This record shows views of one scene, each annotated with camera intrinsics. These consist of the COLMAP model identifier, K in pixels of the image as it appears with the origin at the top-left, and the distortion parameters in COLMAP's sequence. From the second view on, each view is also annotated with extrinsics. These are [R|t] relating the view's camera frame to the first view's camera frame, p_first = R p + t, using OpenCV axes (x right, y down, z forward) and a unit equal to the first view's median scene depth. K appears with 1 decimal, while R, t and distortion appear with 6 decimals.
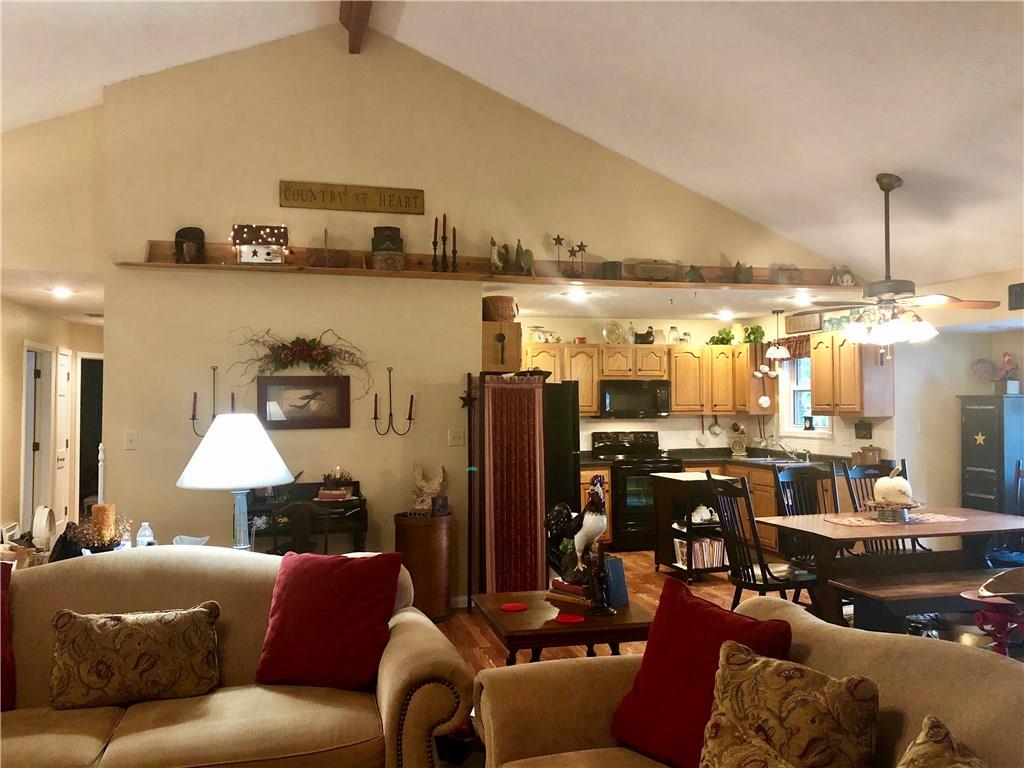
lens RADIAL K [[829.8, 0, 512.0], [0, 829.8, 384.0], [0, 0, 1]] dist [0.009206, -0.000882]
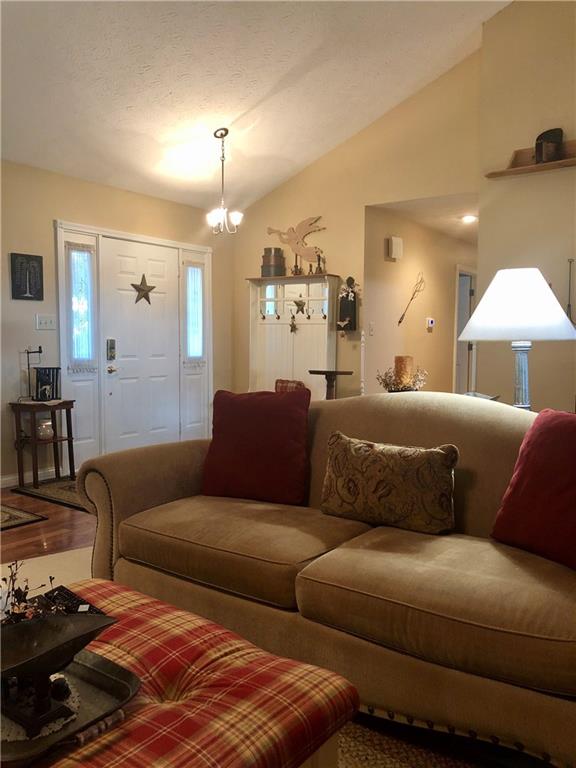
lens RADIAL K [[626.1, 0, 286.0], [0, 626.1, 375.6], [0, 0, 1]] dist [0.046527, -0.085763]
pose [[0.640400, 0.061039, -0.765612, 0.039075], [0.004341, 0.996533, 0.083081, 0.060341], [0.768029, -0.056529, 0.637915, 0.196390]]
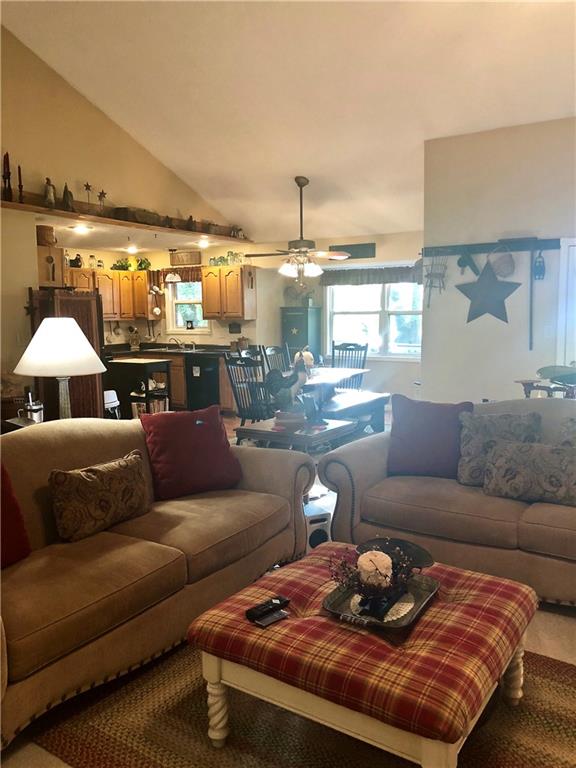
lens RADIAL K [[627.3, 0, 288.0], [0, 627.3, 384.0], [0, 0, 1]] dist [0.049551, -0.084042]
pose [[0.723100, -0.082107, 0.685846, -0.462661], [-0.009632, 0.991615, 0.128868, 0.005432], [-0.690676, -0.099791, 0.716246, 0.035758]]
